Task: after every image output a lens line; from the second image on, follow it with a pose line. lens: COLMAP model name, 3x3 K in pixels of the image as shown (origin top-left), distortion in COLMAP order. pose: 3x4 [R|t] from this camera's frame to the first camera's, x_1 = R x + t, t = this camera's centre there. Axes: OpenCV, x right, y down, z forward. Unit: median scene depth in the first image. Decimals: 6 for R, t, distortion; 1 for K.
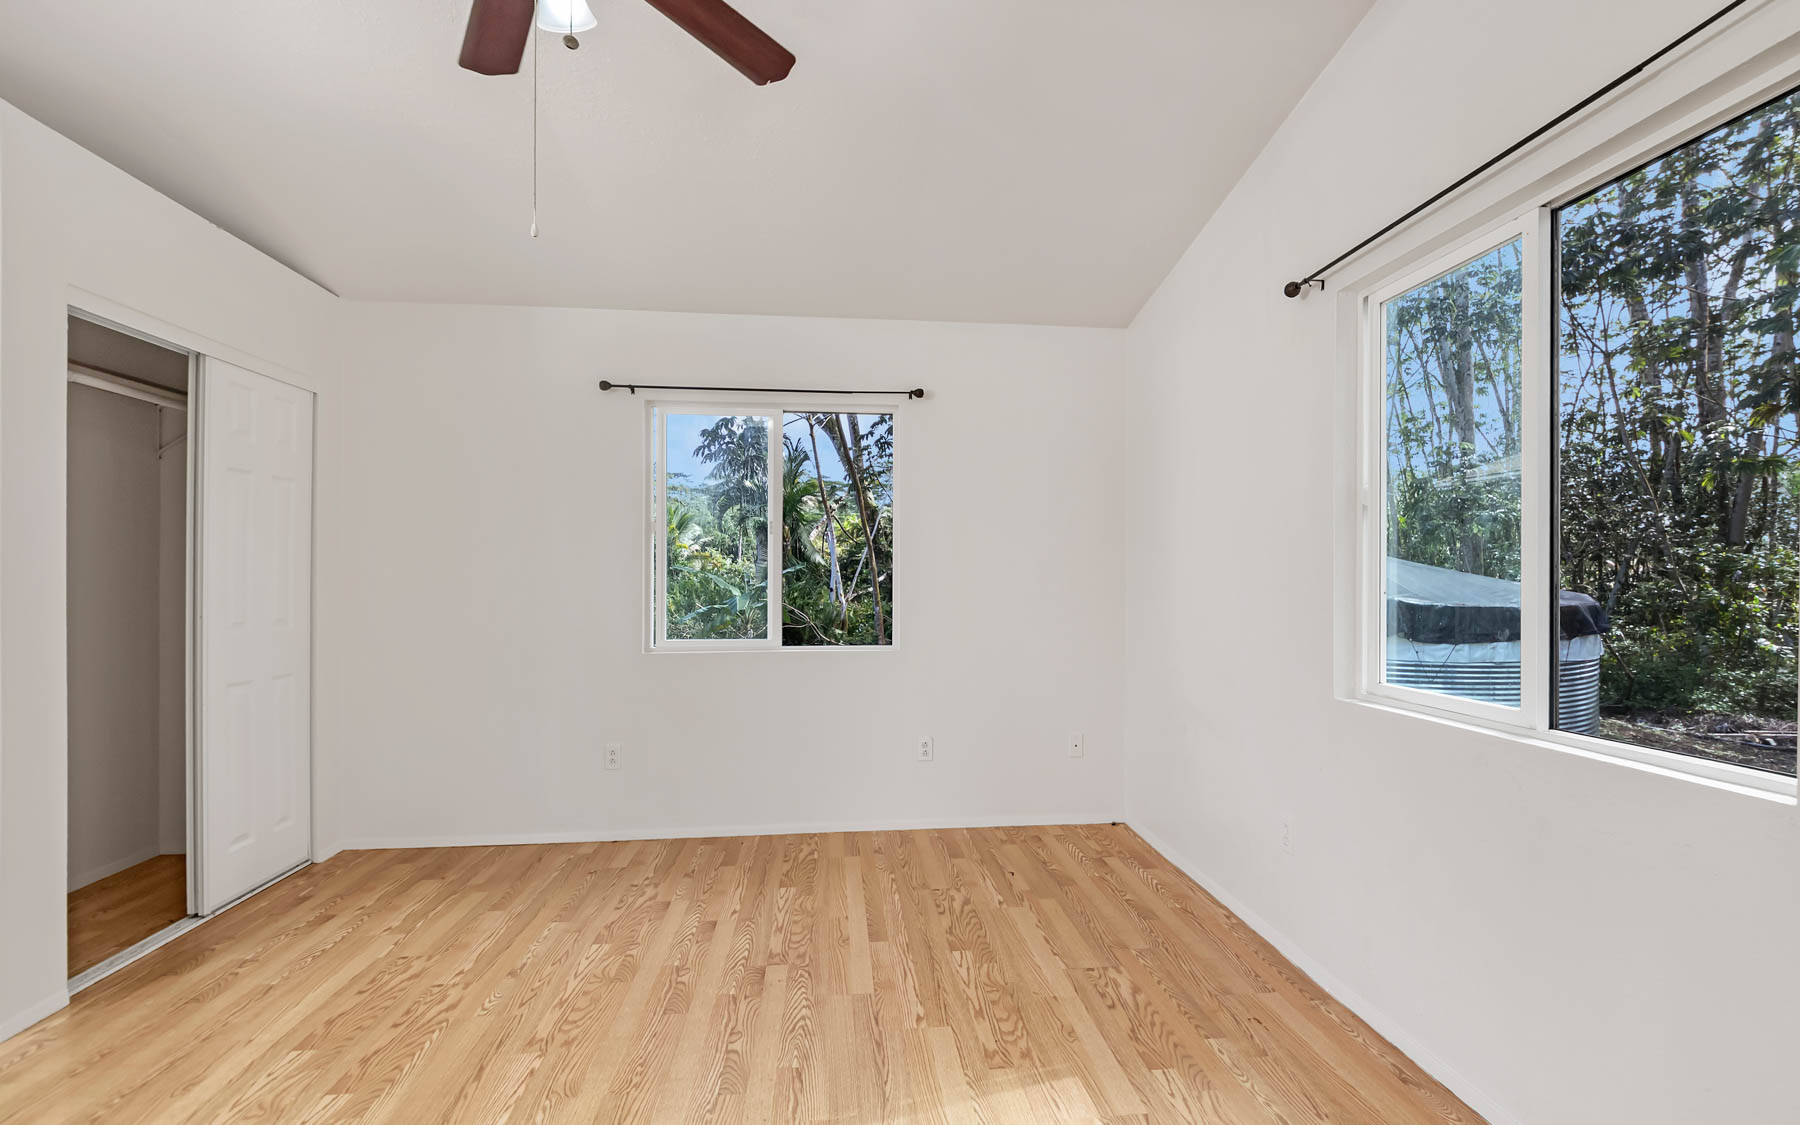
lens RADIAL K [[829.3, 0, 919.0], [0, 829.3, 574.9], [0, 0, 1]] dist [-0.000254, -0.000852]
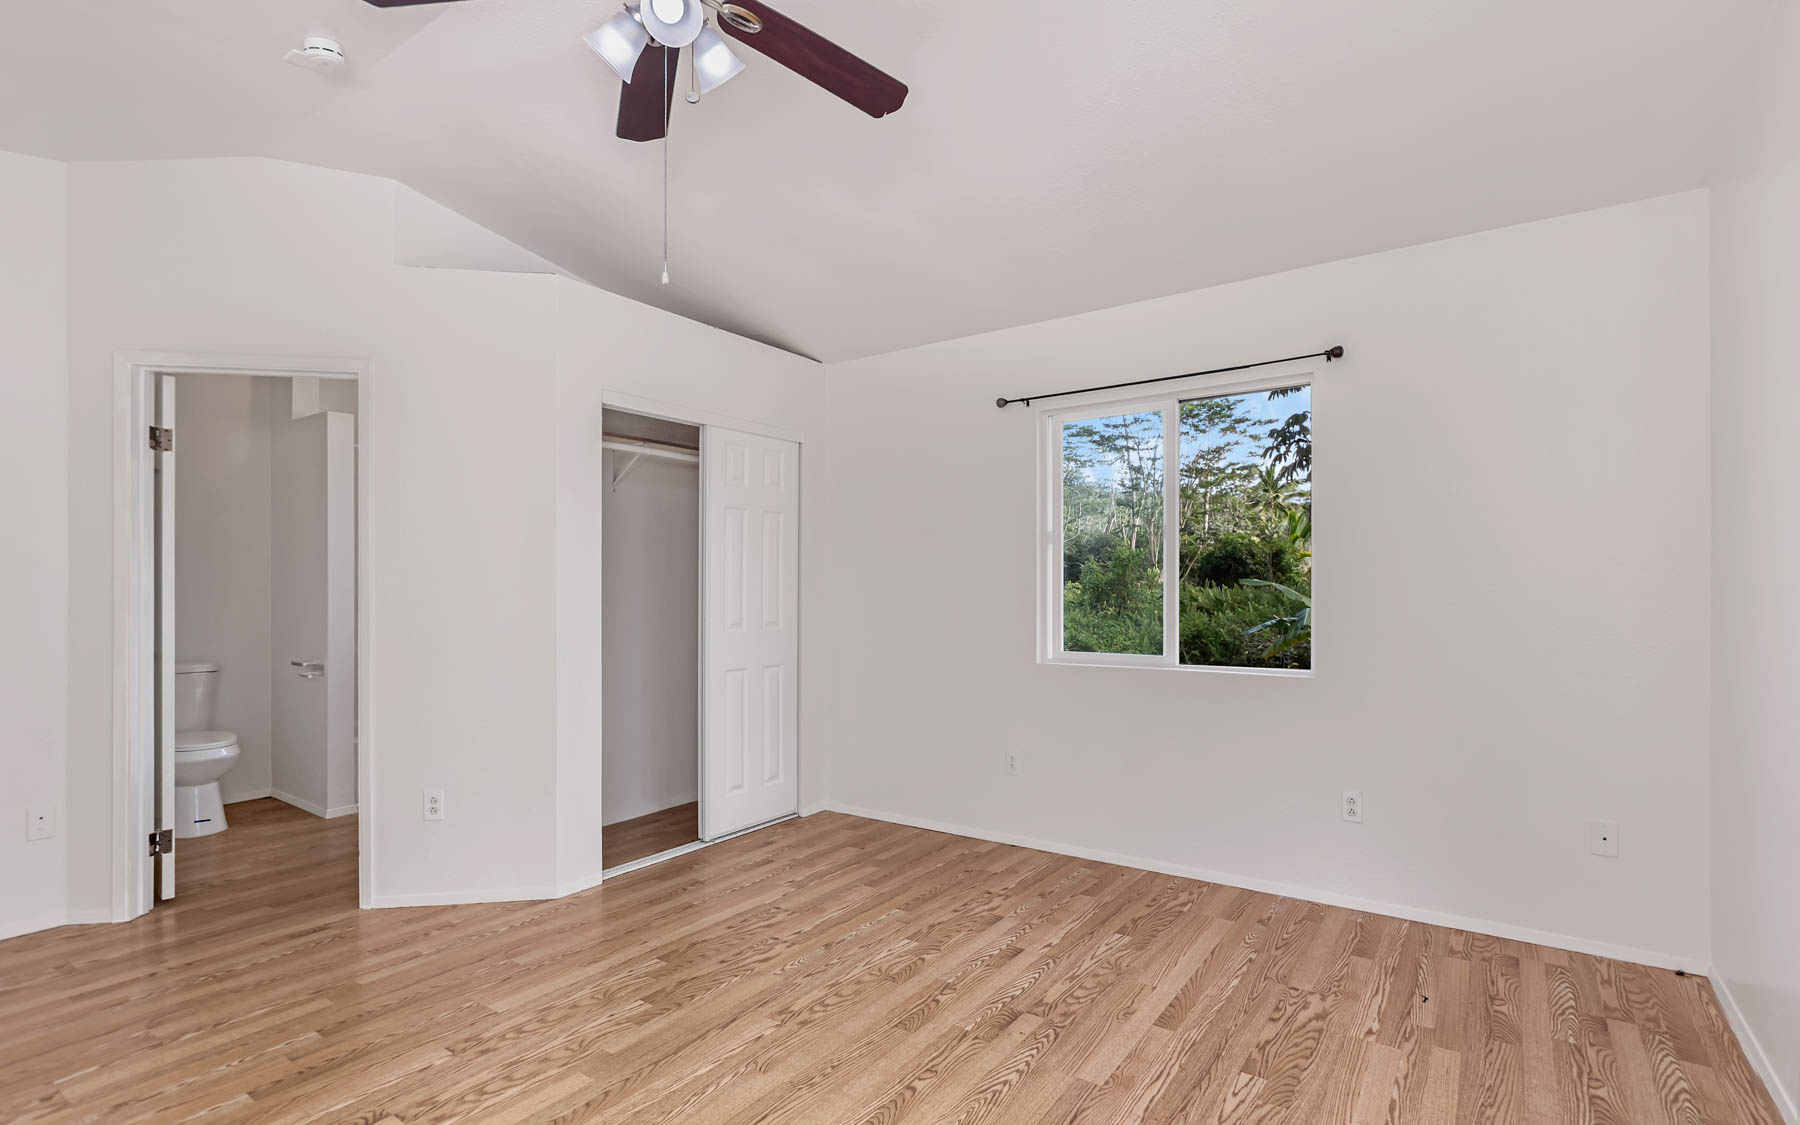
lens RADIAL K [[829.3, 0, 936.1], [0, 829.3, 588.6], [0, 0, 1]] dist [-0.000254, -0.000852]
pose [[0.770315, -0.001400, -0.637662, 0.257226], [0.004895, 0.999981, 0.003717, -0.001142], [0.637645, -0.005985, 0.770307, 0.185085]]
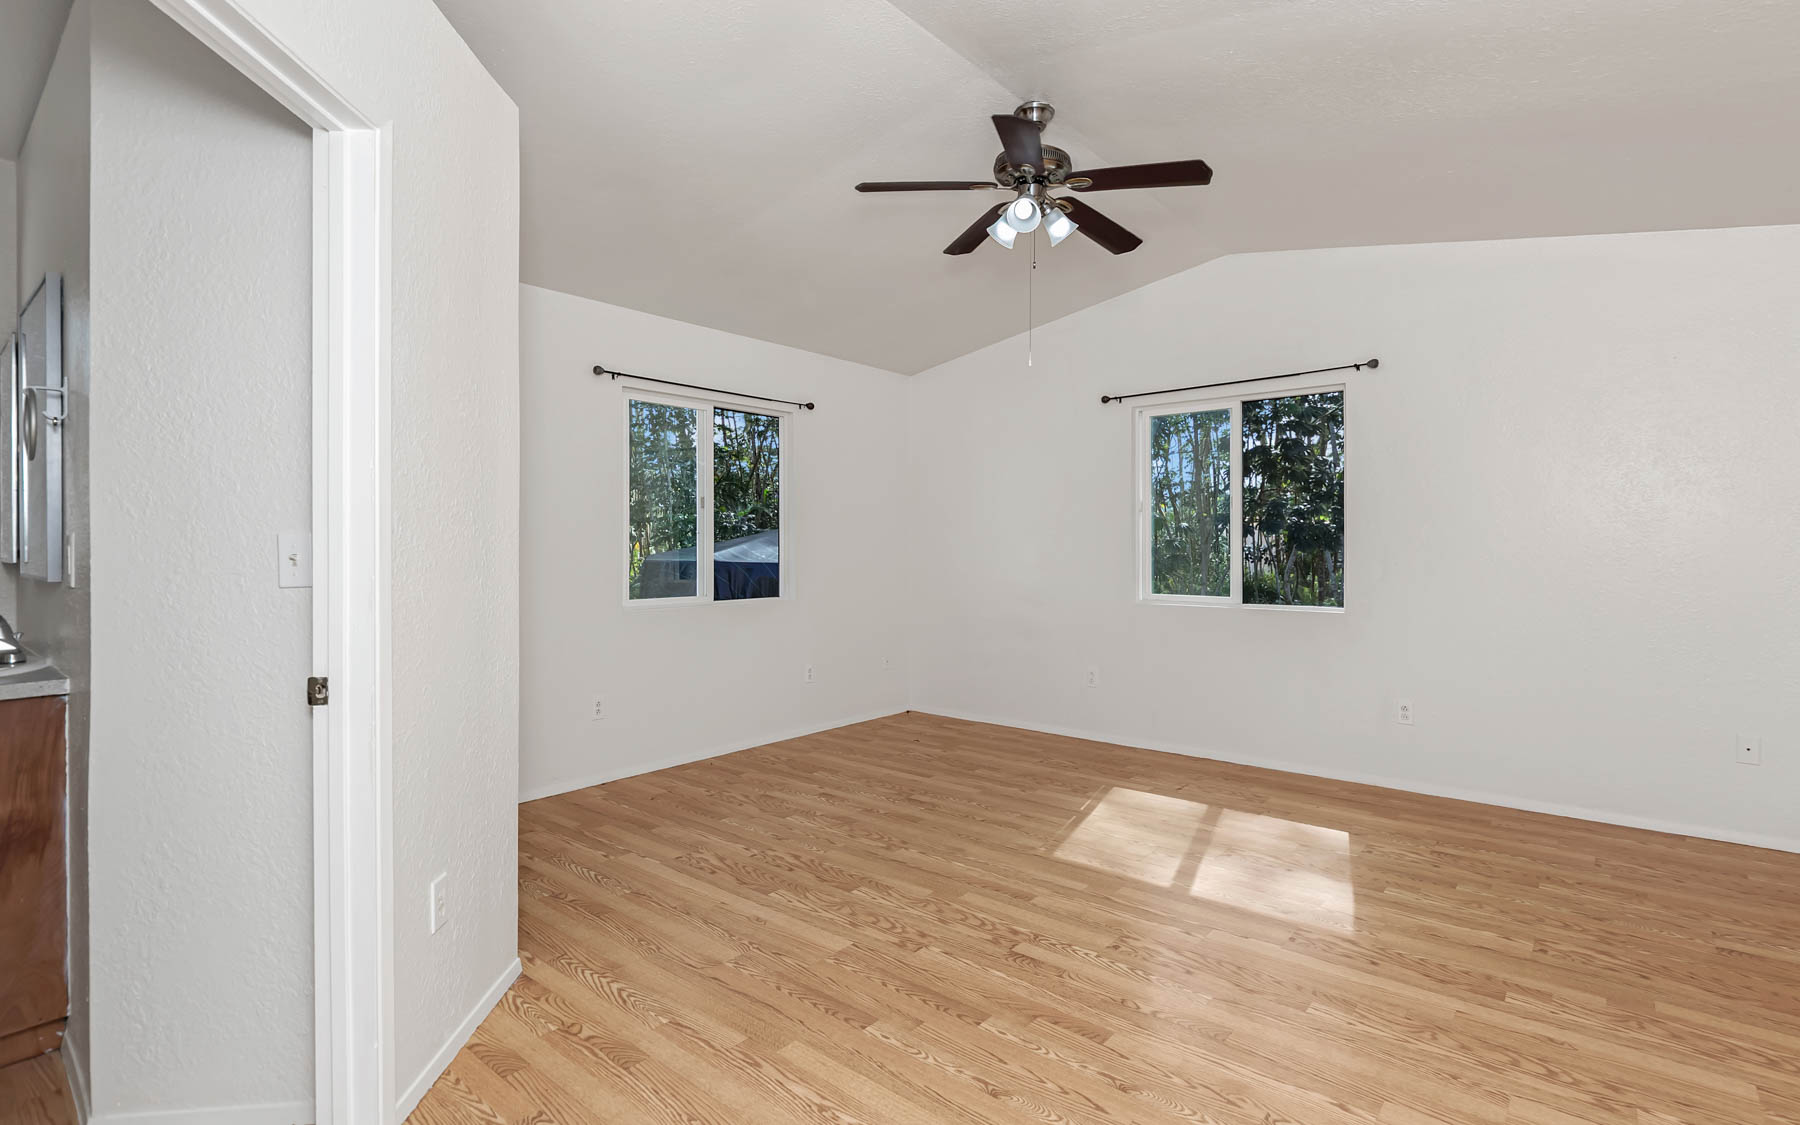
lens RADIAL K [[825.2, 0, 901.2], [0, 825.2, 549.4], [0, 0, 1]] dist [0.016045, 0.000548]
pose [[0.736669, -0.006918, 0.676218, -0.965741], [0.003473, 0.999973, 0.006446, 0.003231], [-0.676244, -0.002401, 0.736674, -0.090073]]
